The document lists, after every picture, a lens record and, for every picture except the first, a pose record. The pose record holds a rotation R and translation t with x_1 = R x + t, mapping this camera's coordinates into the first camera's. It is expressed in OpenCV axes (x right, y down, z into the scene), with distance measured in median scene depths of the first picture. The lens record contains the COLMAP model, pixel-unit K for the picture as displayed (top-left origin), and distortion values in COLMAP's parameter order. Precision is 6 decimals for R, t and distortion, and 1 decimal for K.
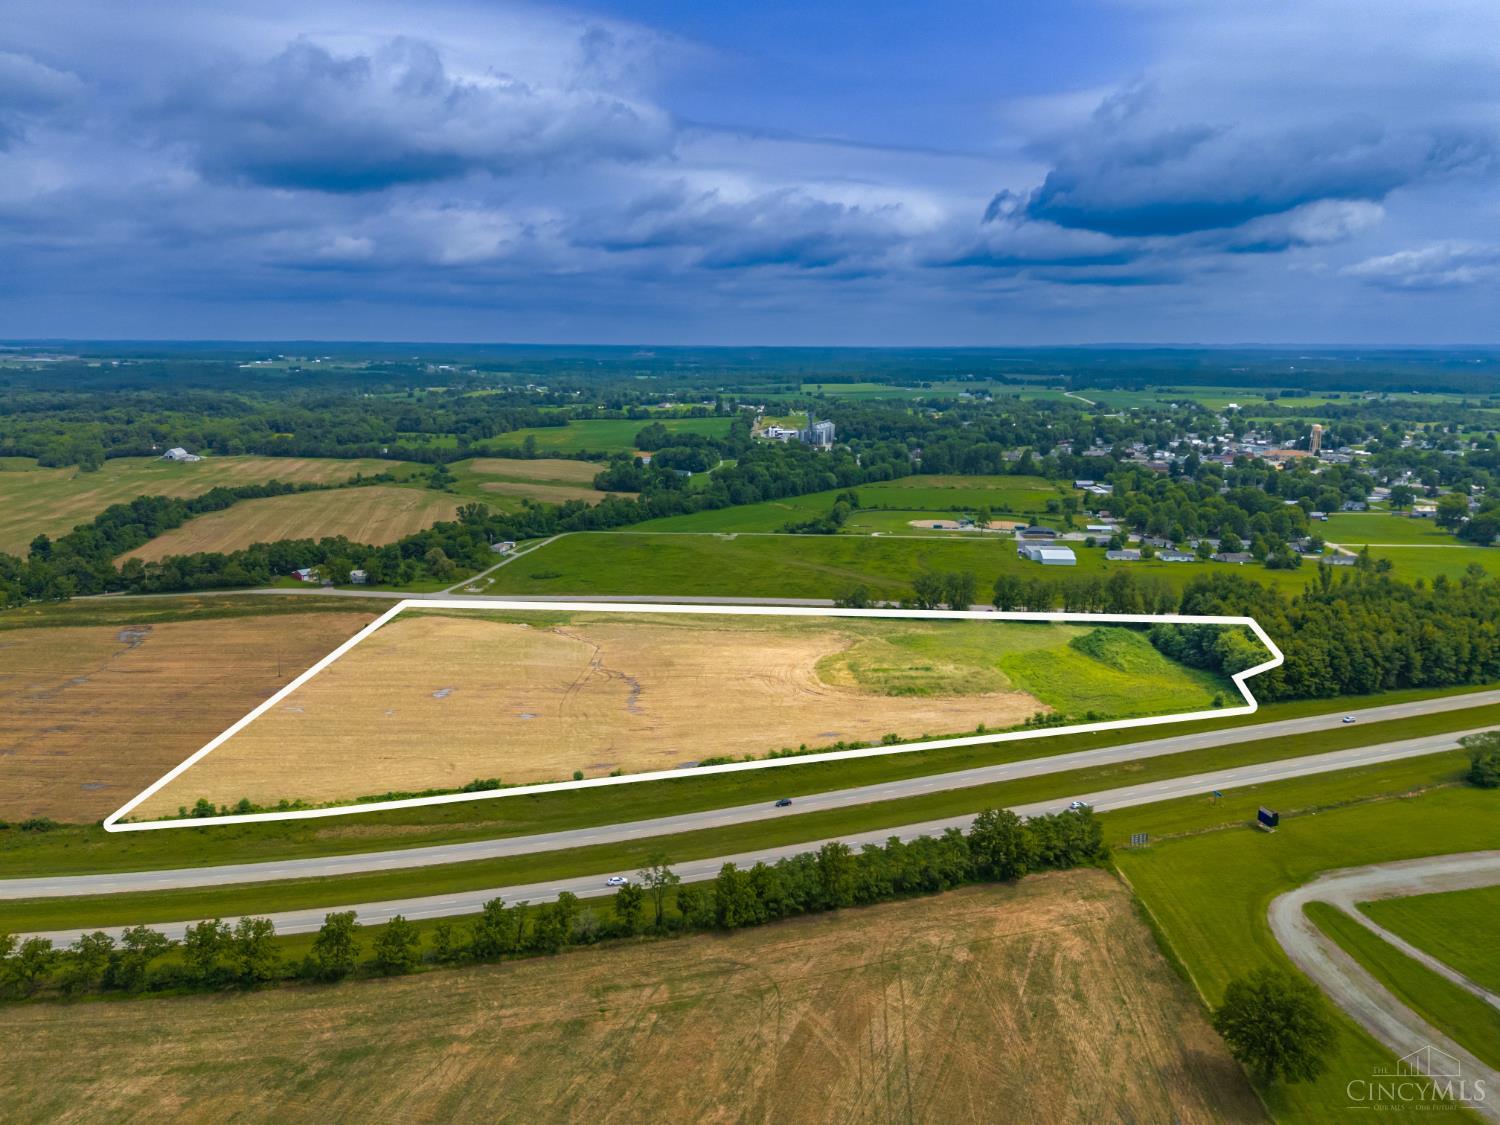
lens RADIAL K [[1088.2, 0, 752.0], [0, 1088.2, 611.4], [0, 0, 1]] dist [0.077451, -0.076176]
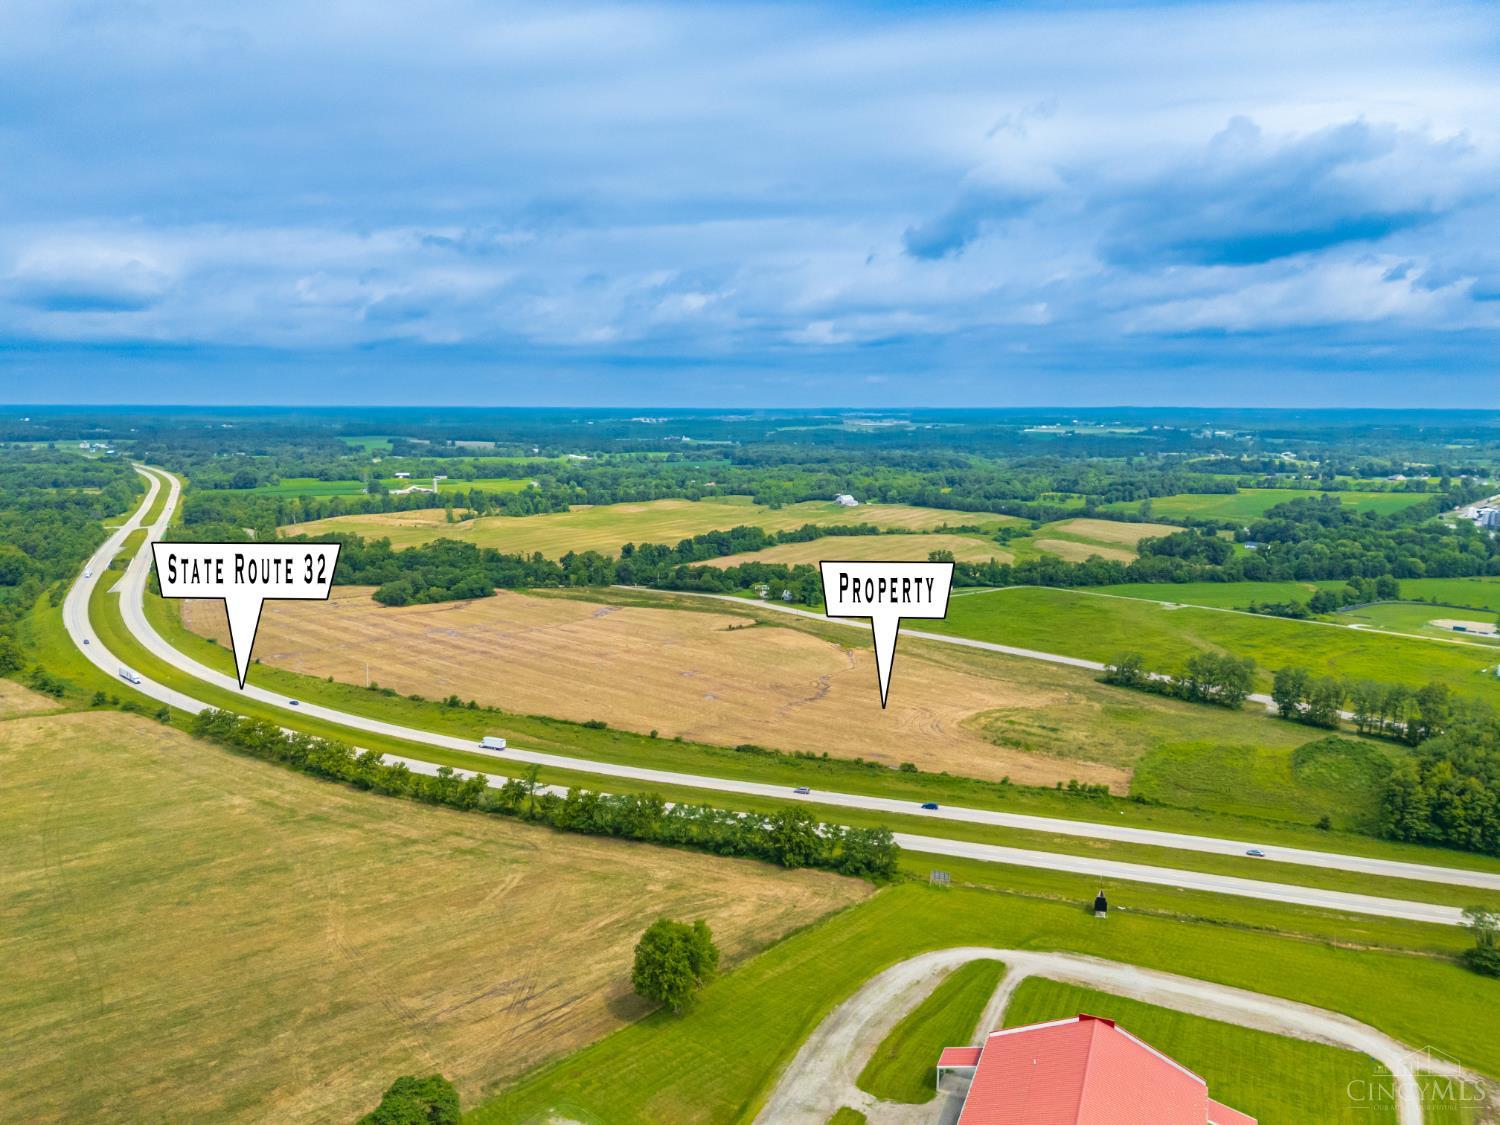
lens RADIAL K [[1101.7, 0, 750.0], [0, 1101.7, 562.5], [0, 0, 1]] dist [0.074054, -0.068685]
pose [[0.760228, 0.093435, -0.642902, 0.300643], [-0.158466, 0.986382, -0.044031, -0.004829], [0.630033, 0.135352, 0.764682, 0.011953]]
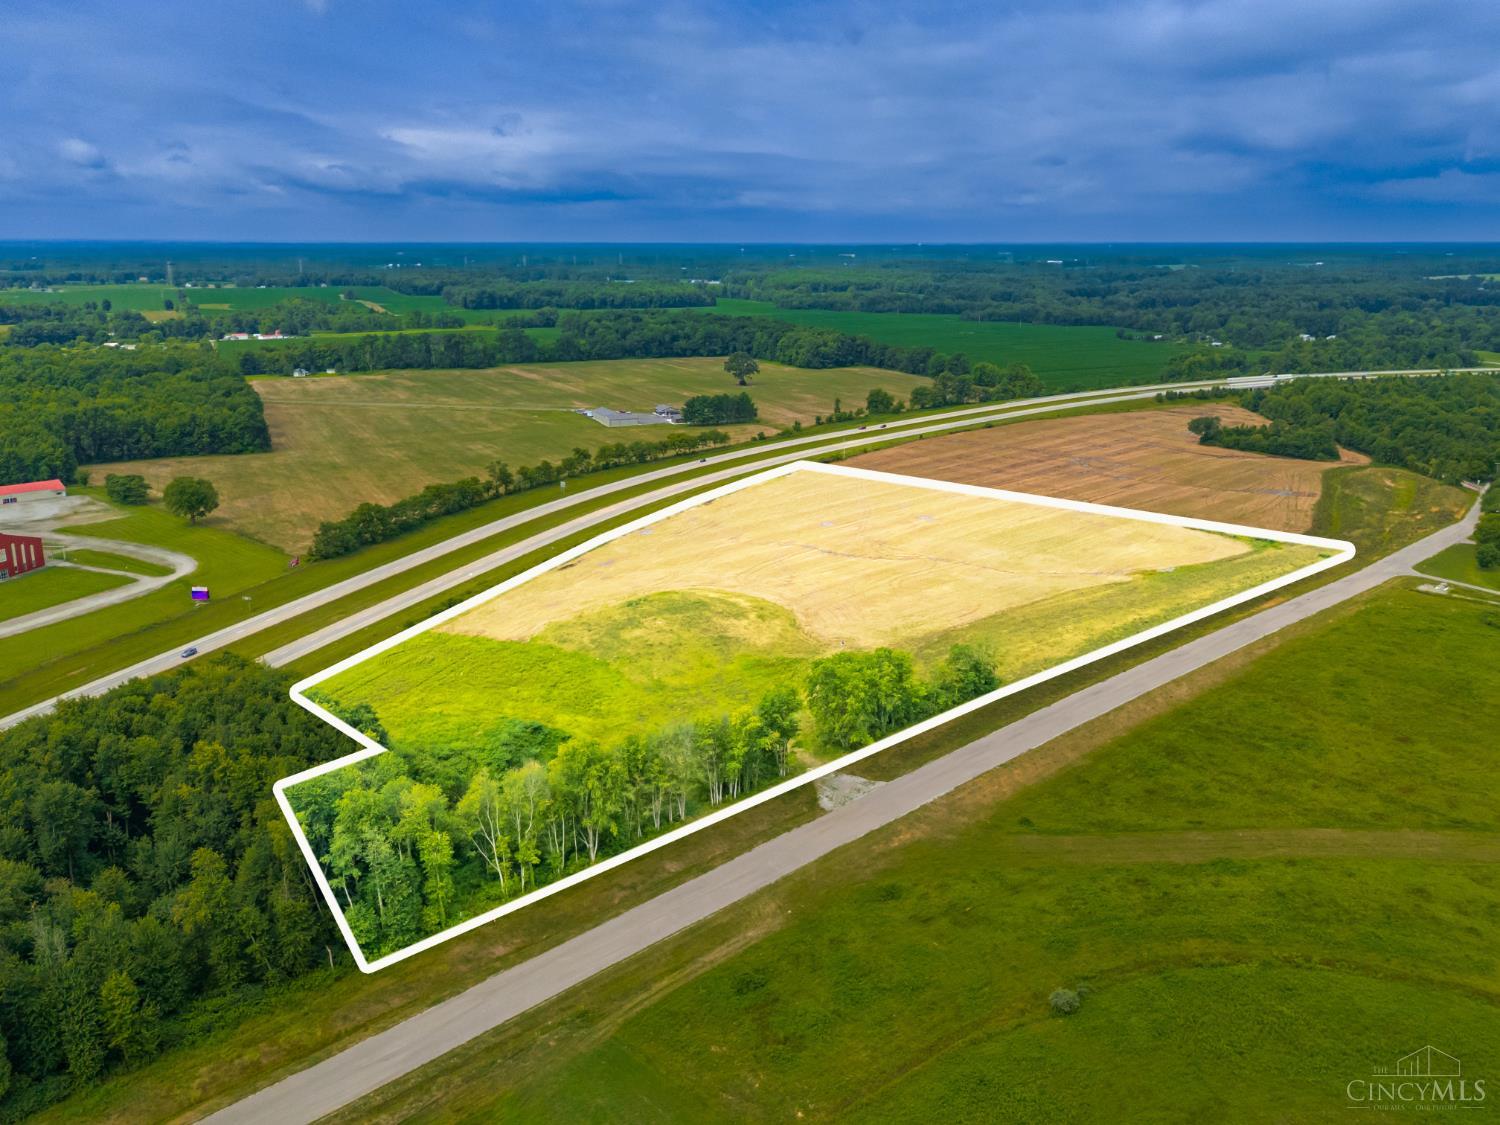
lens RADIAL K [[1228.5, 0, 830.5], [0, 1228.5, 533.8], [0, 0, 1]] dist [0.091123, -0.104483]
pose [[-0.619681, 0.180363, -0.763849, 0.388904], [-0.194750, 0.907463, 0.372267, -0.187306], [0.760308, 0.379447, -0.527212, 0.804263]]
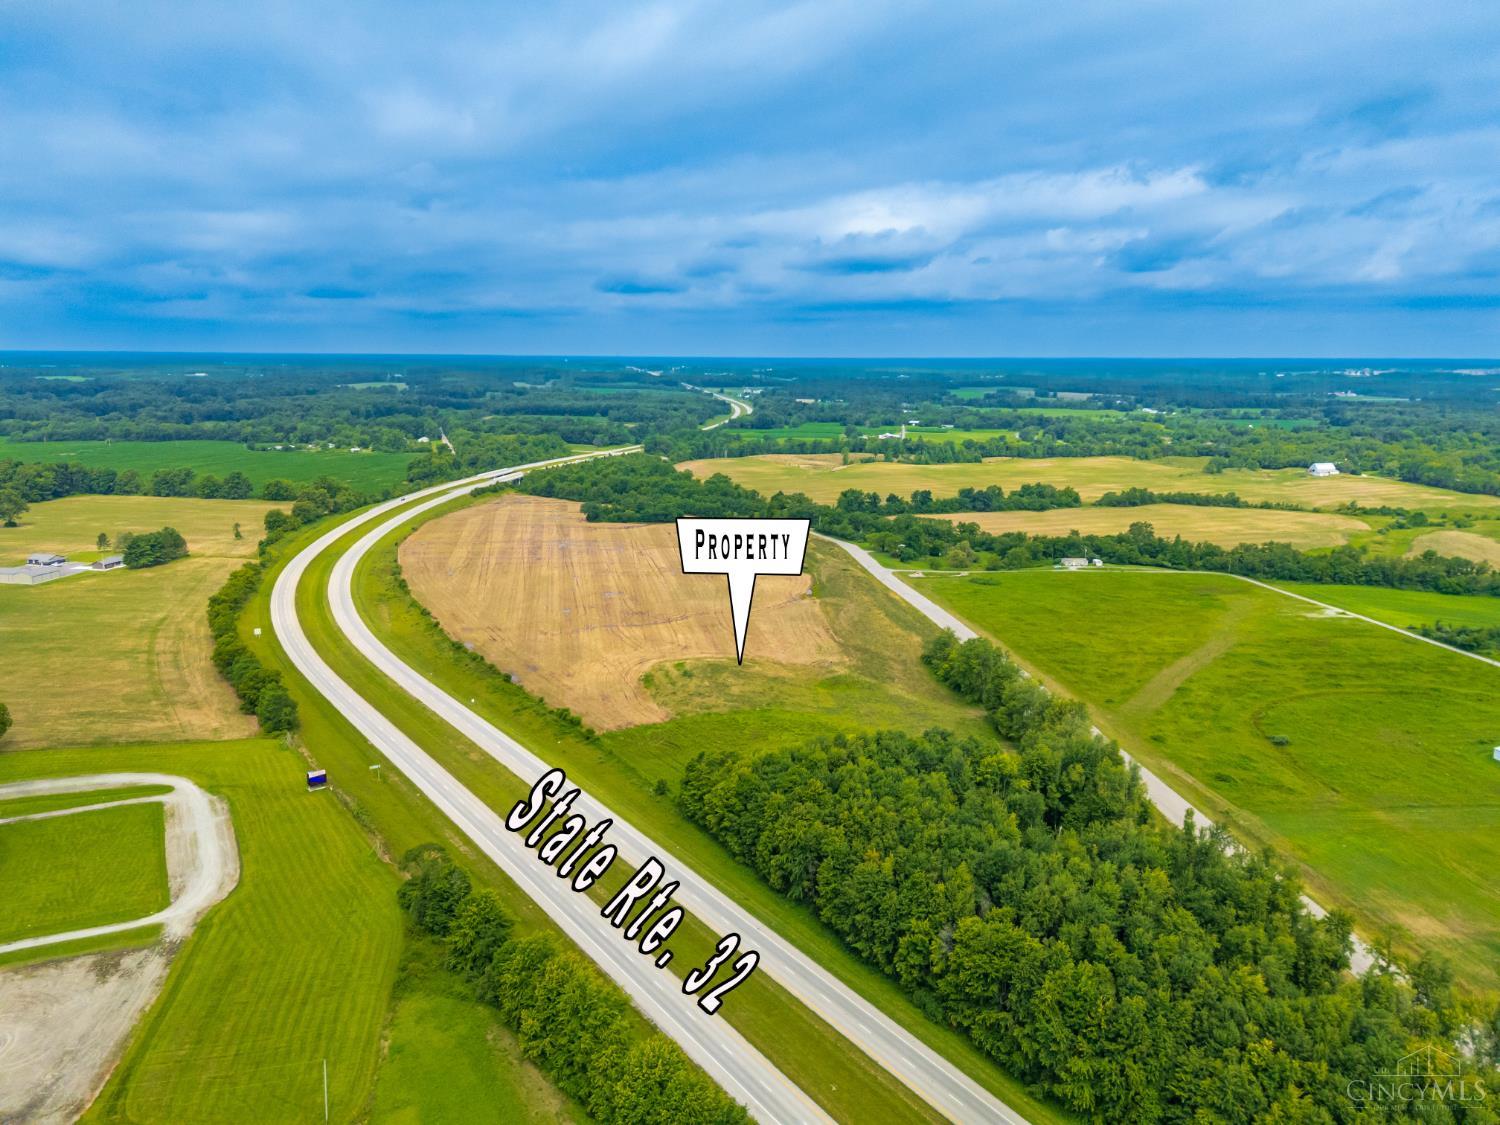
lens RADIAL K [[1101.7, 0, 750.0], [0, 1101.7, 562.5], [0, 0, 1]] dist [0.074054, -0.068685]
pose [[0.223532, 0.182756, -0.957410, 0.580760], [-0.240892, 0.962151, 0.127419, -0.098791], [0.944460, 0.202150, 0.259096, 0.390246]]
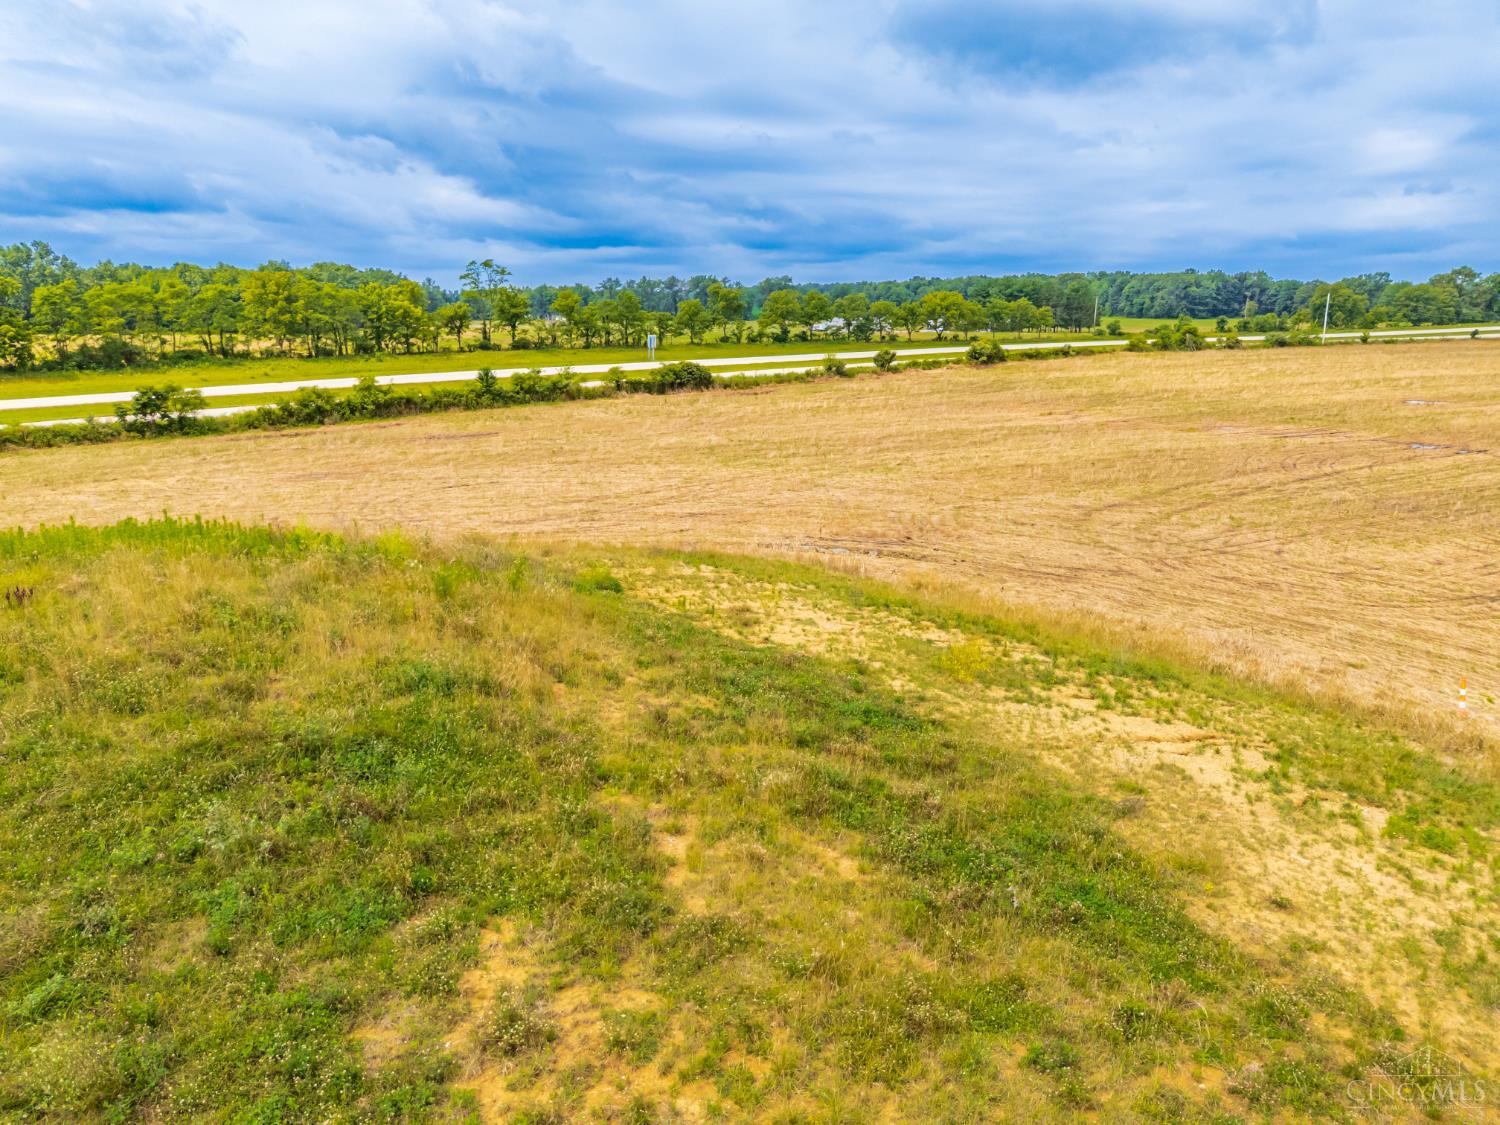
lens RADIAL K [[1101.7, 0, 750.0], [0, 1101.7, 562.5], [0, 0, 1]] dist [0.074054, -0.068685]
pose [[-0.845365, 0.121292, -0.520237, 0.064295], [-0.131461, 0.896694, 0.422680, 0.012279], [0.517761, 0.425709, -0.742088, 0.541057]]
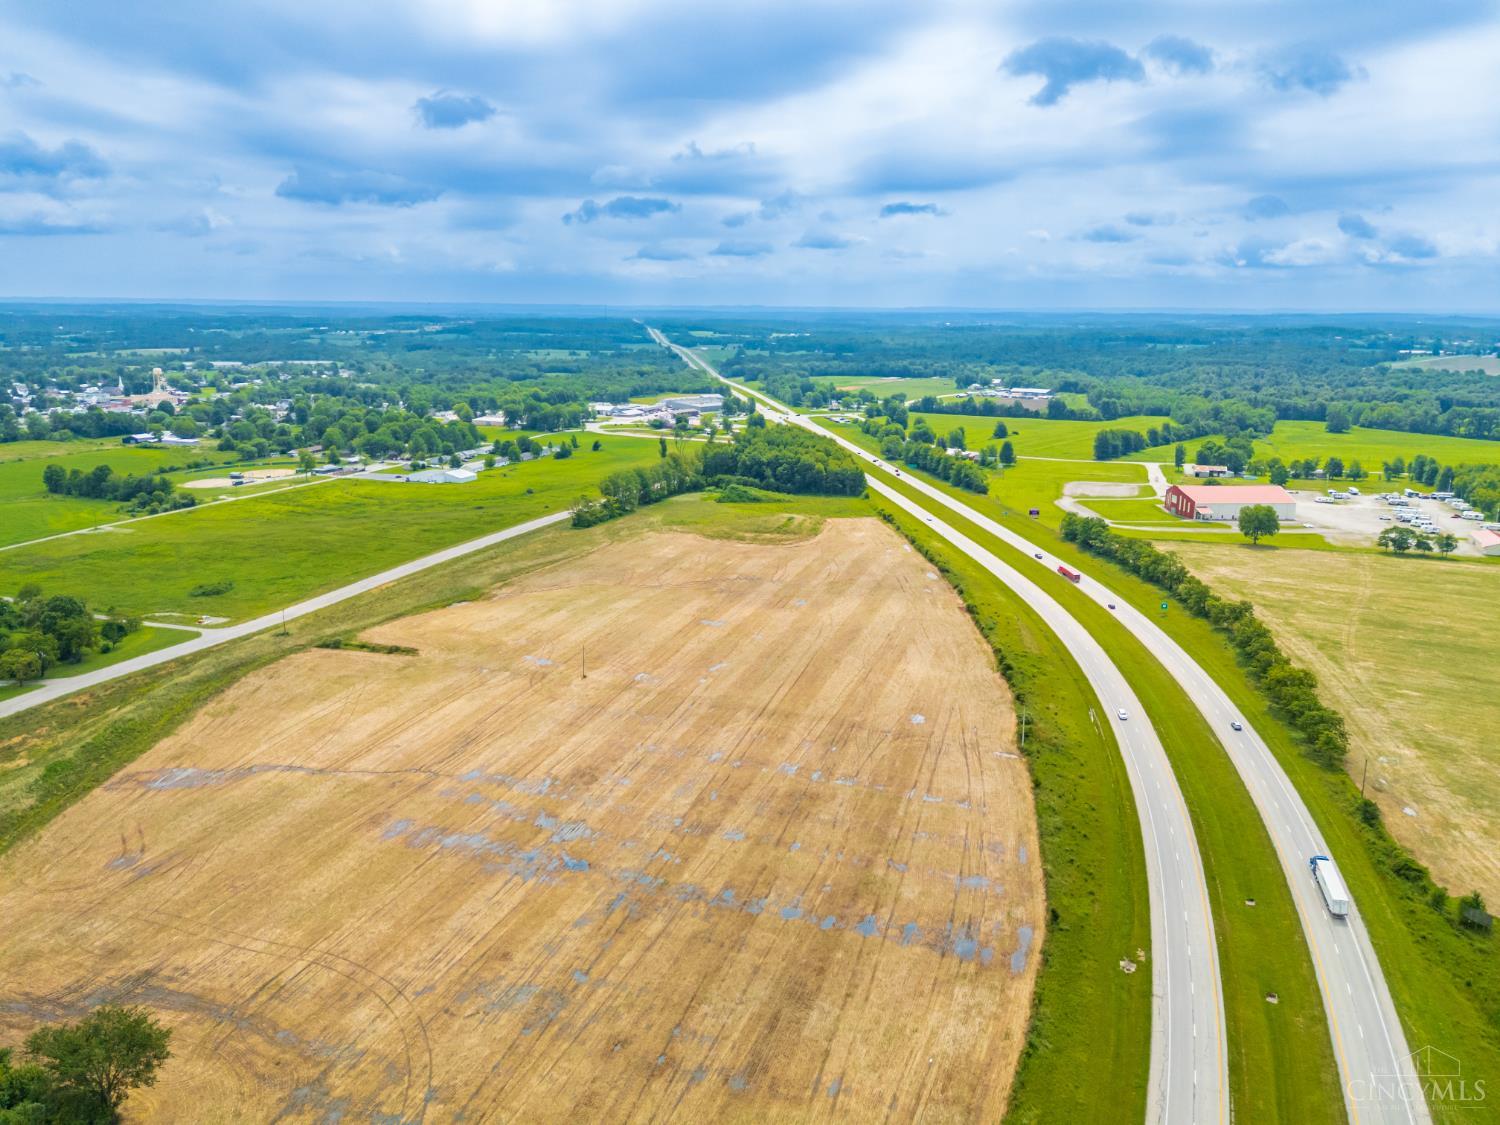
lens RADIAL K [[1088.2, 0, 752.0], [0, 1088.2, 611.4], [0, 0, 1]] dist [0.077451, -0.076176]
pose [[0.253783, -0.264076, 0.930515, -0.608257], [0.226211, 0.951536, 0.208347, -0.069779], [-0.940437, 0.157618, 0.301221, 0.327699]]
